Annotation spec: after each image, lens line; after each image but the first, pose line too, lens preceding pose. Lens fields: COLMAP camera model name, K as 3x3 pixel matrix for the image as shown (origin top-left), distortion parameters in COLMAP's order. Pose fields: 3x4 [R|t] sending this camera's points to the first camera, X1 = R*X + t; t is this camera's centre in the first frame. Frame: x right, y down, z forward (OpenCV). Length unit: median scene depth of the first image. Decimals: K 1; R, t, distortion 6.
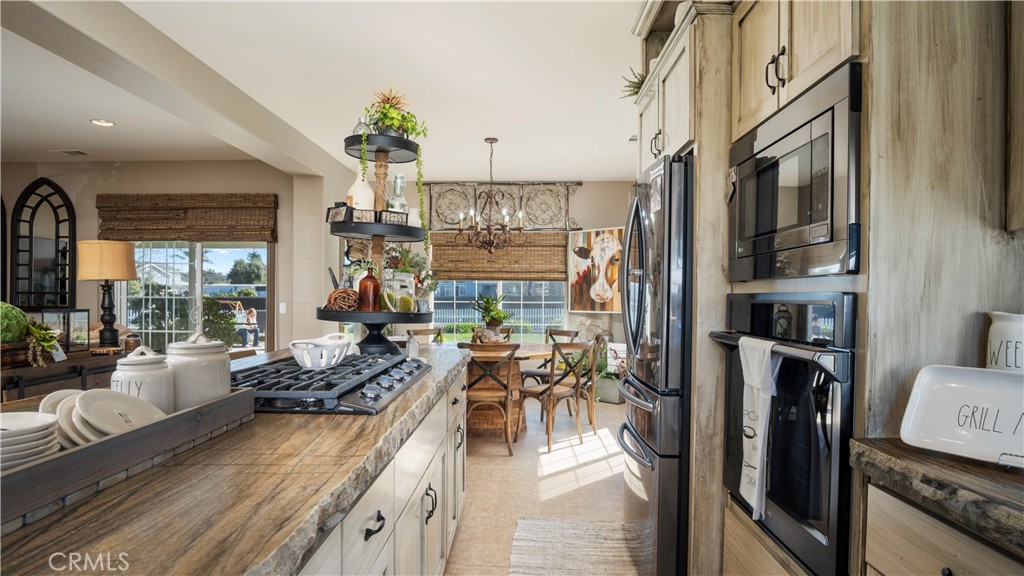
lens RADIAL K [[565.3, 0, 510.0], [0, 565.3, 294.6], [0, 0, 1]] dist [-0.006288, 0.000457]
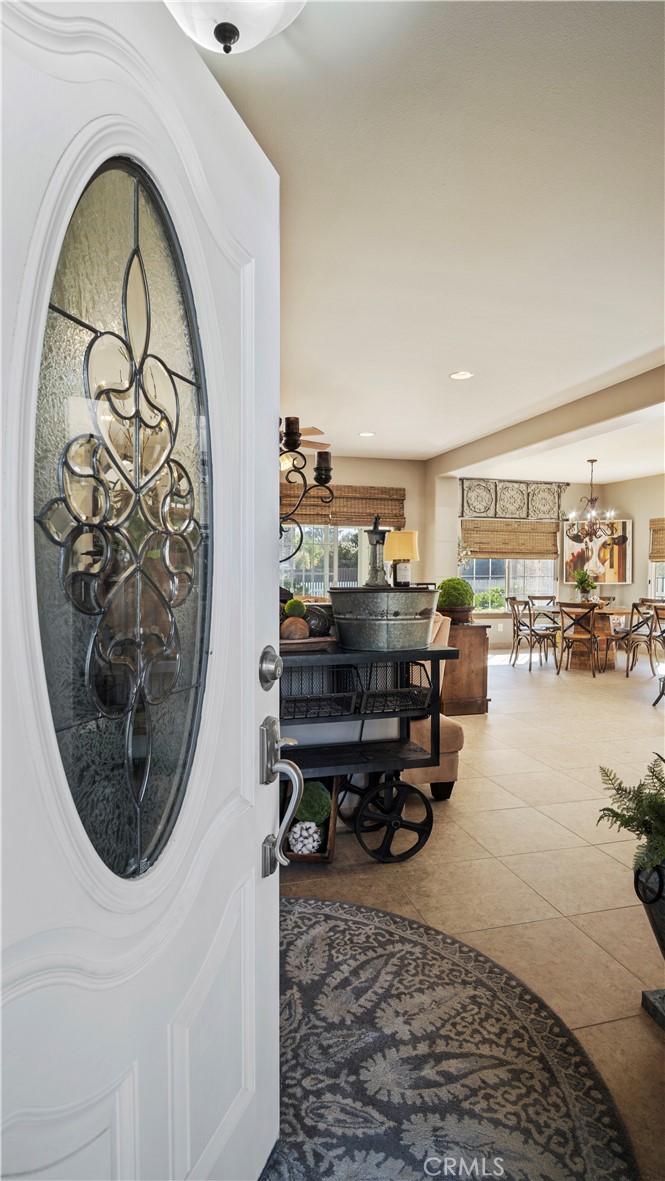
lens RADIAL K [[652.0, 0, 332.3], [0, 652.0, 593.2], [0, 0, 1]] dist [-0.006288, 0.000457]
pose [[0.955801, -0.008575, 0.293889, -0.862523], [-0.002989, 0.999240, 0.038875, -0.003504], [-0.293999, -0.038035, 0.955049, -0.284061]]
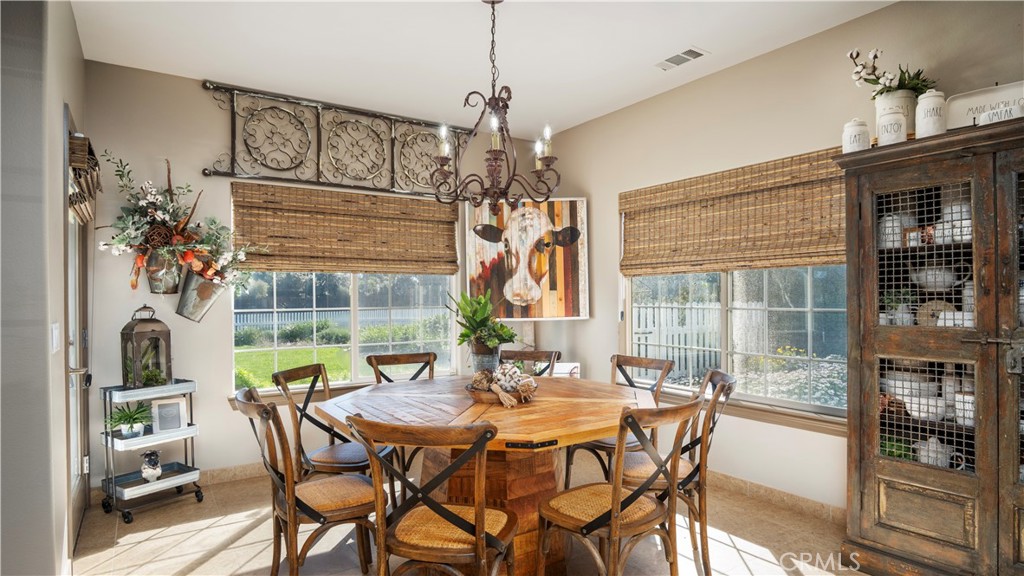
lens RADIAL K [[565.3, 0, 504.4], [0, 565.3, 290.5], [0, 0, 1]] dist [-0.006288, 0.000457]
pose [[0.818355, -0.004773, 0.574693, -0.247899], [0.010242, 0.999928, -0.006280, -0.000464], [-0.574622, 0.011025, 0.818345, 0.435505]]
